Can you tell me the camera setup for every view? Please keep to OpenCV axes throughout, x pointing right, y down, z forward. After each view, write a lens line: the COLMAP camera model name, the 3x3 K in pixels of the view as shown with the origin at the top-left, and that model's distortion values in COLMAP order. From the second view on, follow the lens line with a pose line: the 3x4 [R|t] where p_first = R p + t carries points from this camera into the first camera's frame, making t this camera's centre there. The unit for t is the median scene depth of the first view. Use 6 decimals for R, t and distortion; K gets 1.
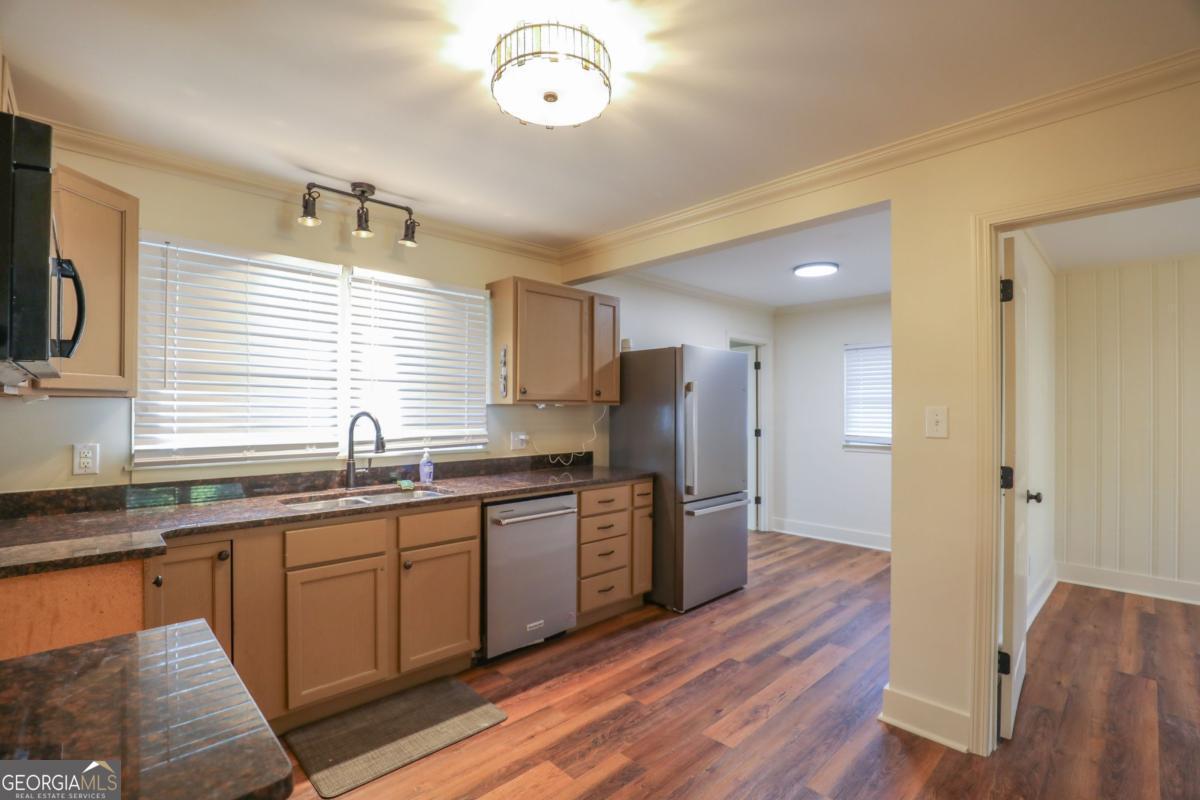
lens RADIAL K [[549.5, 0, 598.2], [0, 549.5, 403.6], [0, 0, 1]] dist [-0.025019, 0.000663]
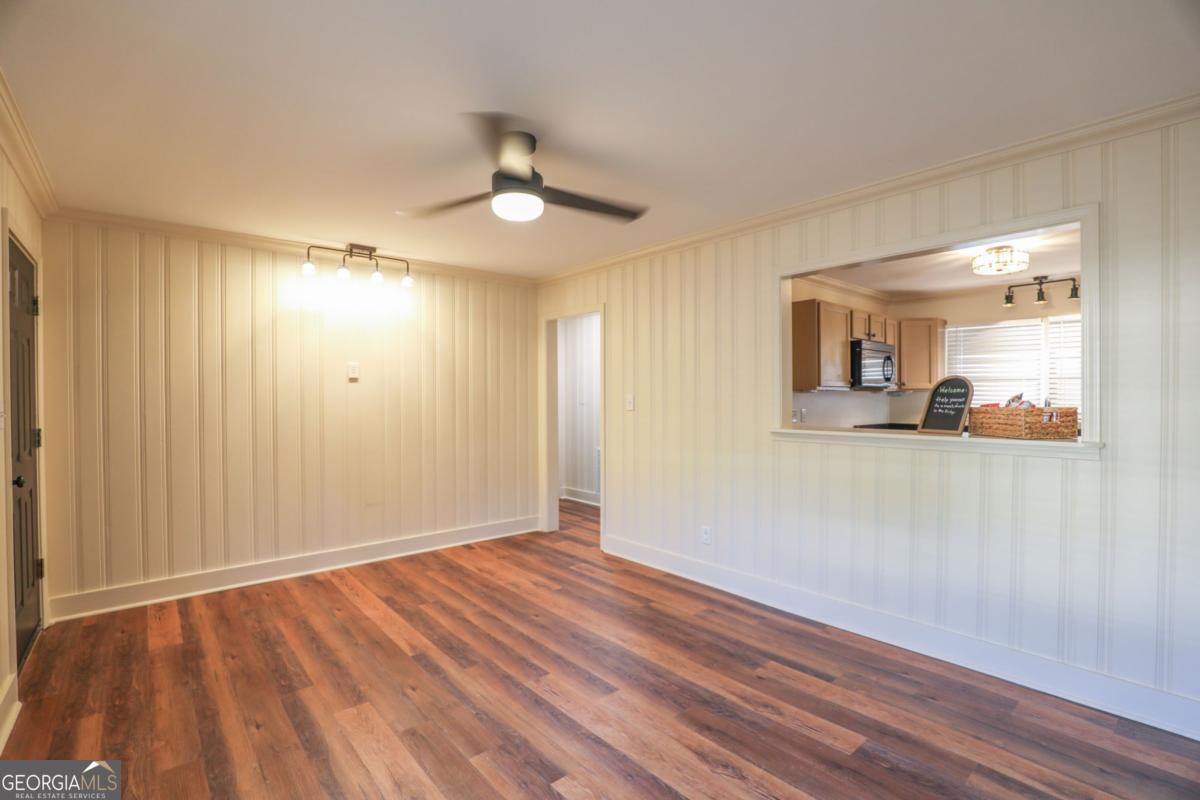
lens RADIAL K [[549.5, 0, 598.2], [0, 549.5, 403.6], [0, 0, 1]] dist [-0.025019, 0.000663]
pose [[-0.067127, 0.004592, -0.997734, 1.462076], [0.013497, 0.999902, 0.003694, 0.012187], [0.997653, -0.013219, -0.067182, -0.386759]]
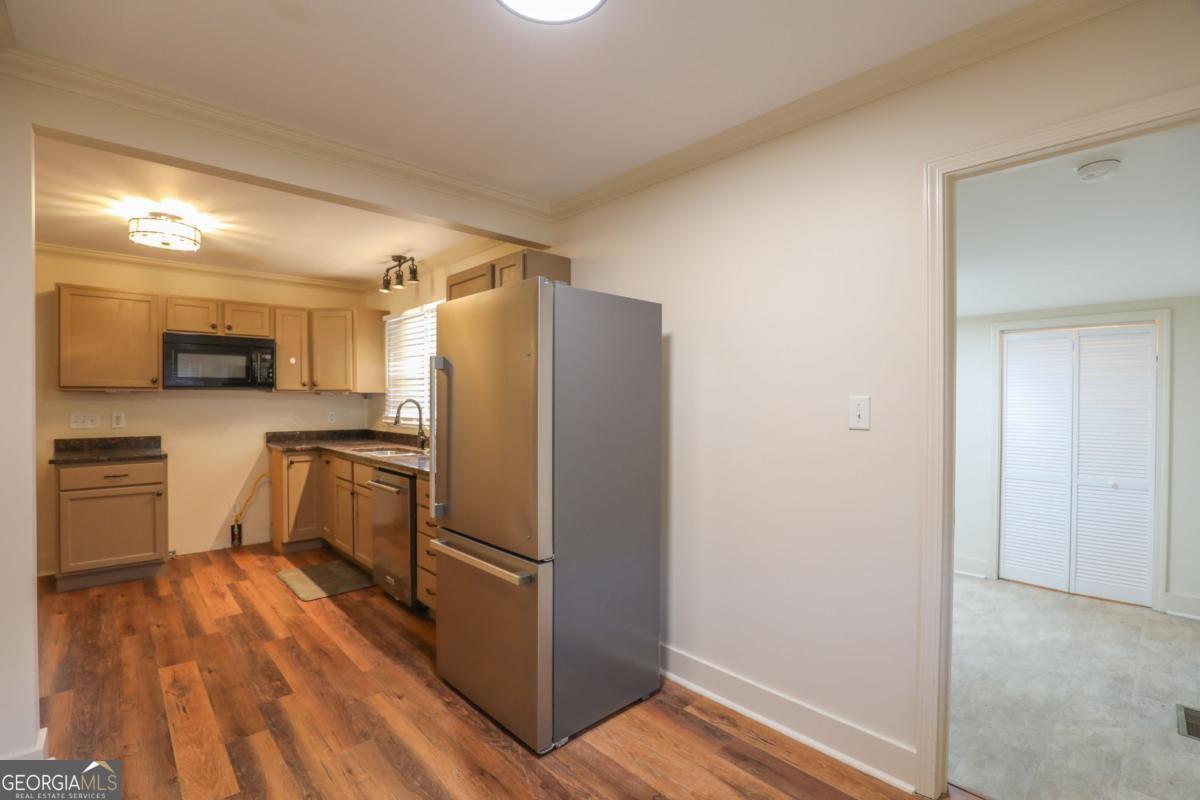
lens RADIAL K [[557.5, 0, 617.6], [0, 557.5, 403.0], [0, 0, 1]] dist [-0.033052, 0.000710]
pose [[-0.020066, 0.000626, -0.999798, 1.104203], [0.007291, 0.999973, 0.000479, 0.029321], [0.999772, -0.007280, -0.020070, 1.575550]]
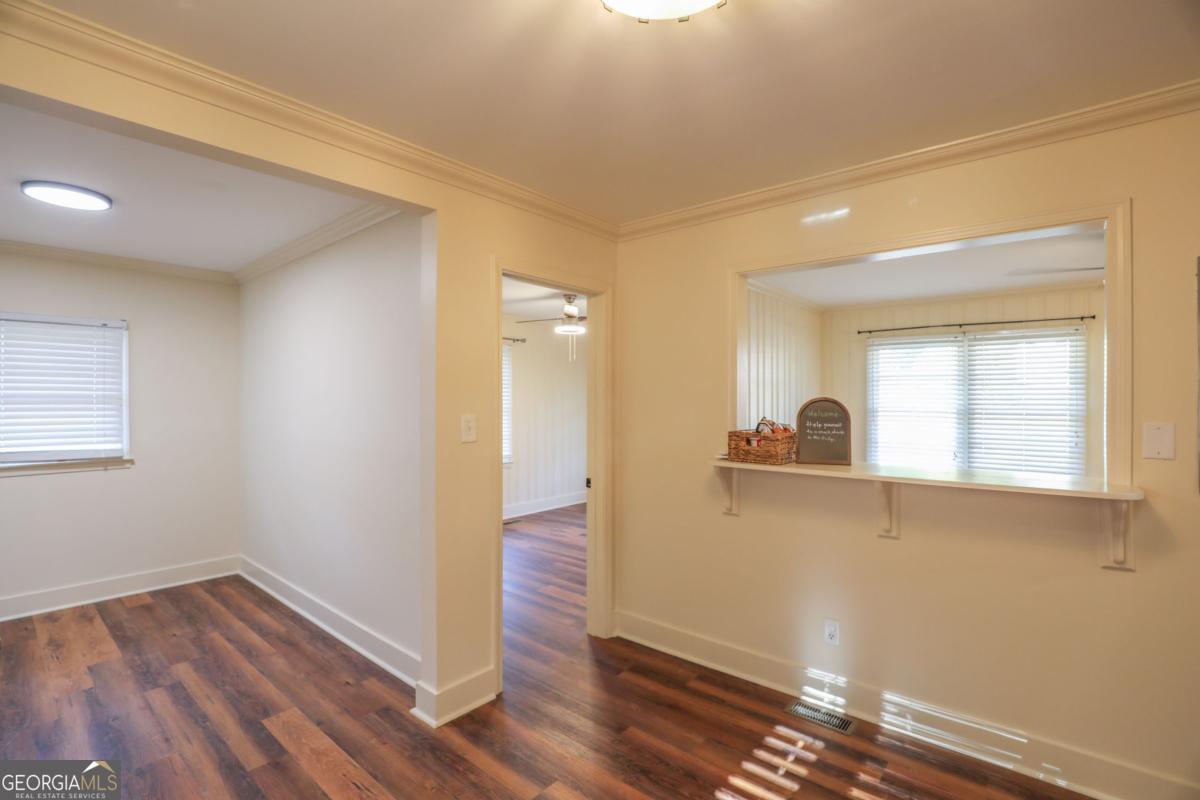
lens RADIAL K [[551.5, 0, 600.0], [0, 551.5, 400.0], [0, 0, 1]] dist [-0.011418, -0.000037]
pose [[-0.085588, -0.009401, 0.996286, -0.430011], [-0.010733, 0.999906, 0.008513, -0.030870], [-0.996273, -0.009964, -0.085681, 0.654846]]
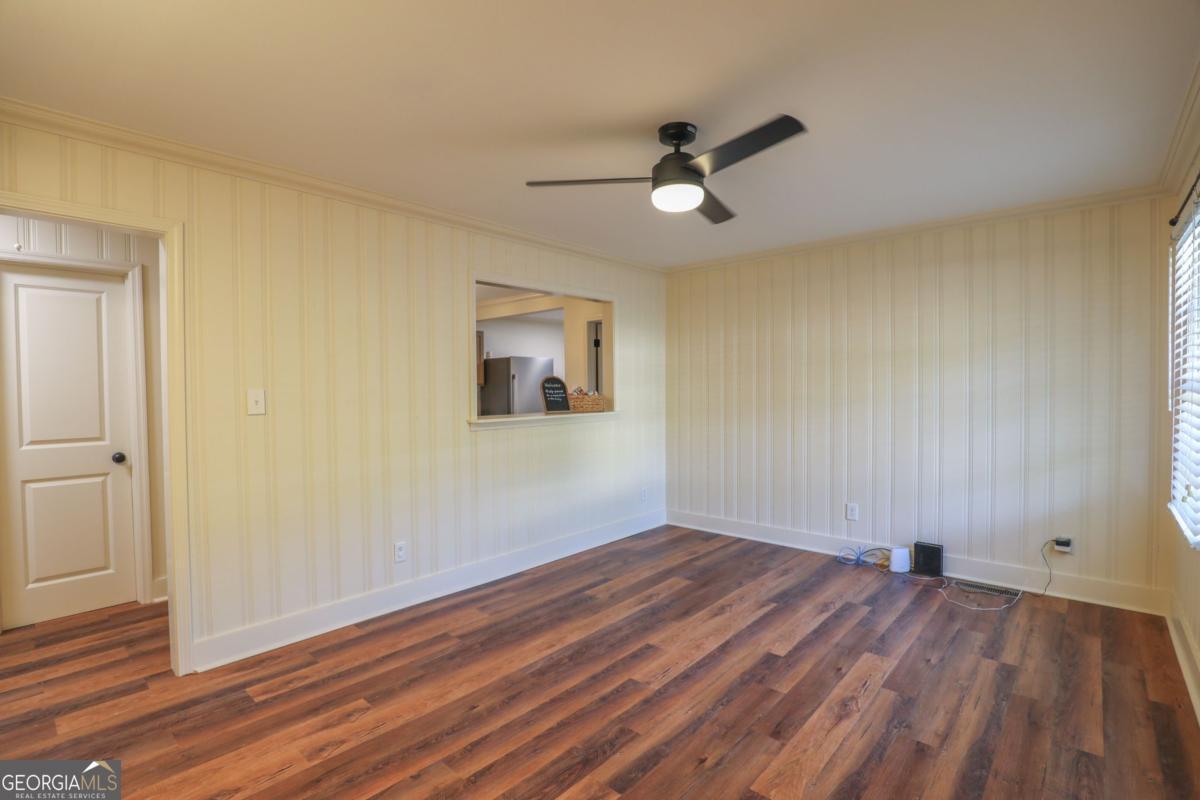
lens RADIAL K [[568.3, 0, 600.0], [0, 568.3, 400.0], [0, 0, 1]] dist [-0.026009, 0.000183]
pose [[0.996951, -0.015490, 0.076479, 0.411428], [0.013062, 0.999398, 0.032140, -0.008619], [-0.076931, -0.031043, 0.996553, -1.452225]]
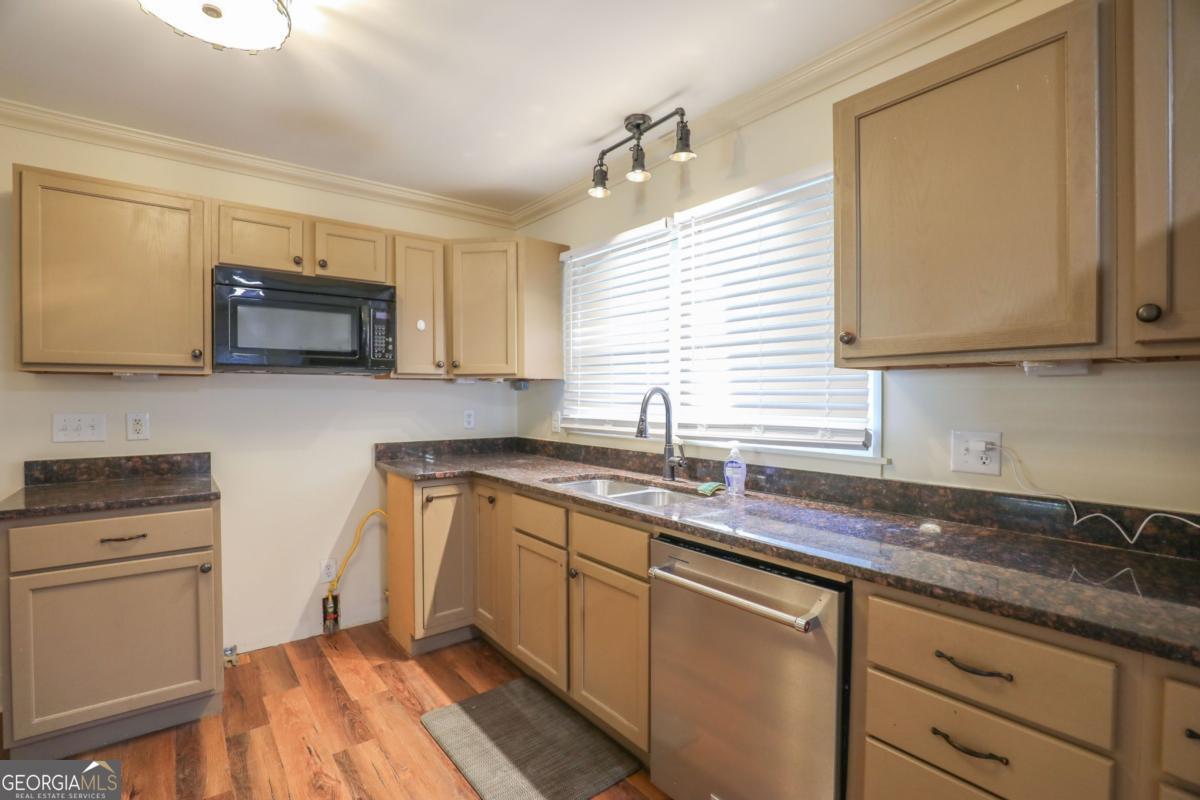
lens RADIAL K [[549.5, 0, 598.2], [0, 549.5, 403.6], [0, 0, 1]] dist [-0.025019, 0.000663]
pose [[-0.106413, 0.008747, -0.994284, 0.397560], [0.006687, 0.999945, 0.008081, 0.031366], [0.994300, -0.005789, -0.106466, 0.973422]]
